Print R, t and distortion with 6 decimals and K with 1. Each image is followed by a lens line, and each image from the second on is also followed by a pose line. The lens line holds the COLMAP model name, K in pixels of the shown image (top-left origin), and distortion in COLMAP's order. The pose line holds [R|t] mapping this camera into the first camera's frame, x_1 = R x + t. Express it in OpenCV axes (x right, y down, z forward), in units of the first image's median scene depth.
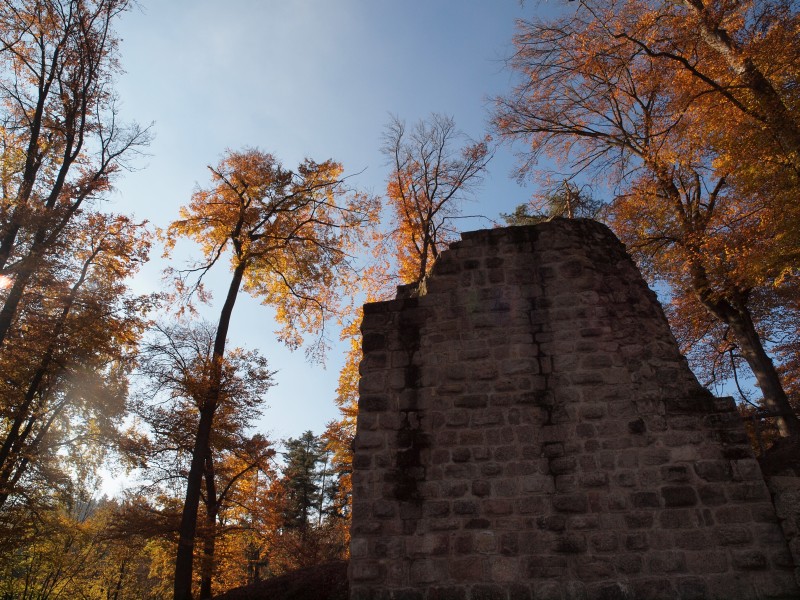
lens RADIAL K [[564.8, 0, 399.7], [0, 564.8, 301.0], [0, 0, 1]] dist [-0.129595, 0.106995]
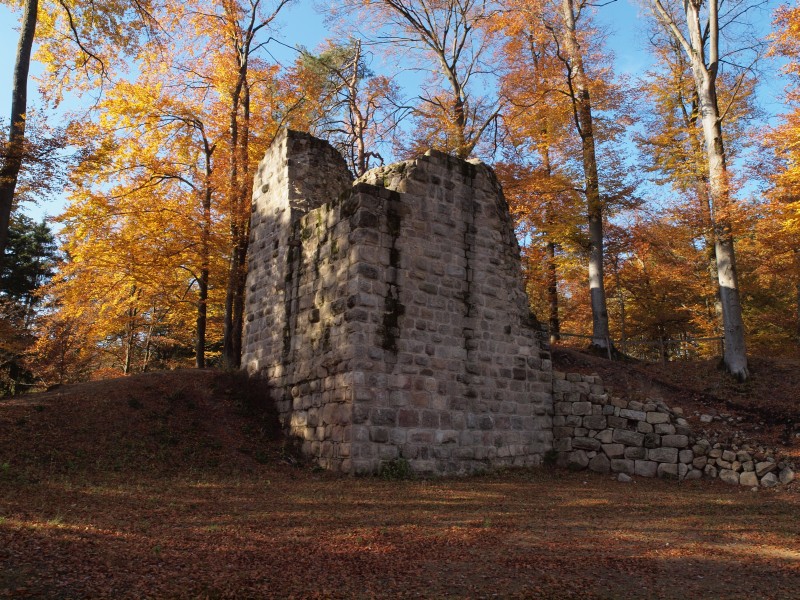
lens RADIAL K [[659.5, 0, 399.6], [0, 659.5, 304.9], [0, 0, 1]] dist [-0.079472, 0.078148]
pose [[0.691304, 0.182922, 0.699026, -1.027137], [-0.400227, 0.902400, 0.159664, -0.016515], [-0.601595, -0.390146, 0.697043, -0.113043]]
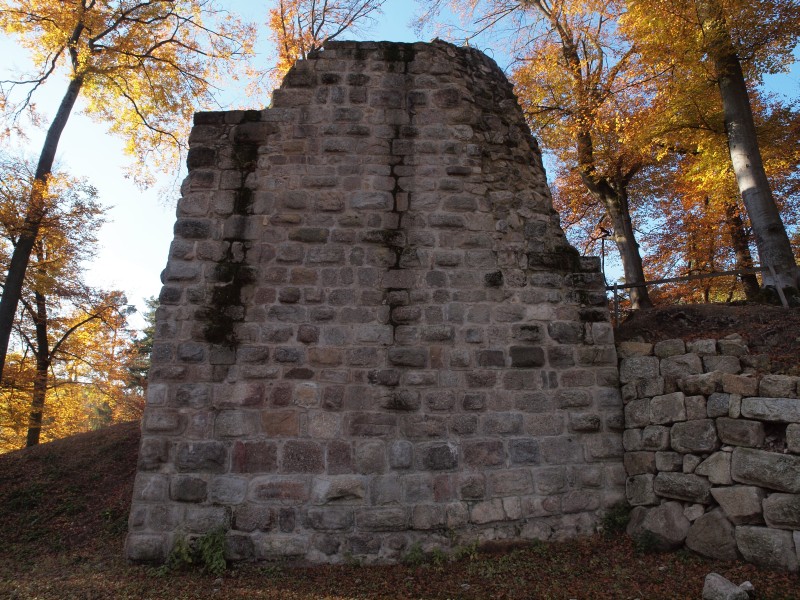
lens RADIAL K [[564.8, 0, 398.7], [0, 564.8, 301.9], [0, 0, 1]] dist [-0.129595, 0.106995]
pose [[0.976913, 0.069055, 0.202171, 0.092080], [-0.110849, 0.972810, 0.203356, 0.086895], [-0.182631, -0.221071, 0.958005, 0.142056]]
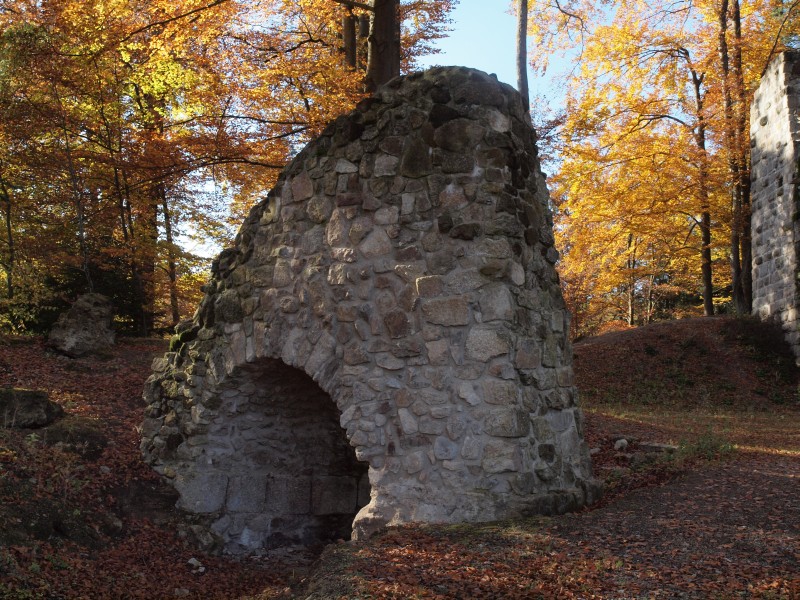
lens RADIAL K [[880.7, 0, 398.9], [0, 880.7, 304.7], [0, 0, 1]] dist [0.018320, 0.000000]
pose [[0.983955, 0.072499, 0.163020, -1.367701], [-0.134070, 0.903313, 0.407493, -0.265172], [-0.117716, -0.422811, 0.898540, -0.687644]]
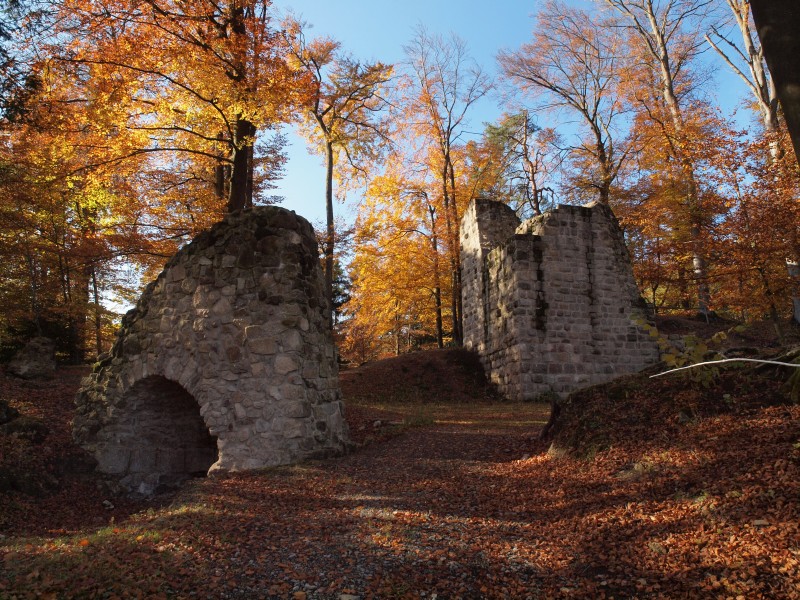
lens RADIAL K [[564.8, 0, 401.6], [0, 564.8, 302.3], [0, 0, 1]] dist [-0.129595, 0.106995]
pose [[0.913244, 0.090071, 0.397332, -1.353908], [-0.220400, 0.929451, 0.295879, -0.302743], [-0.342650, -0.357782, 0.868667, -0.770894]]
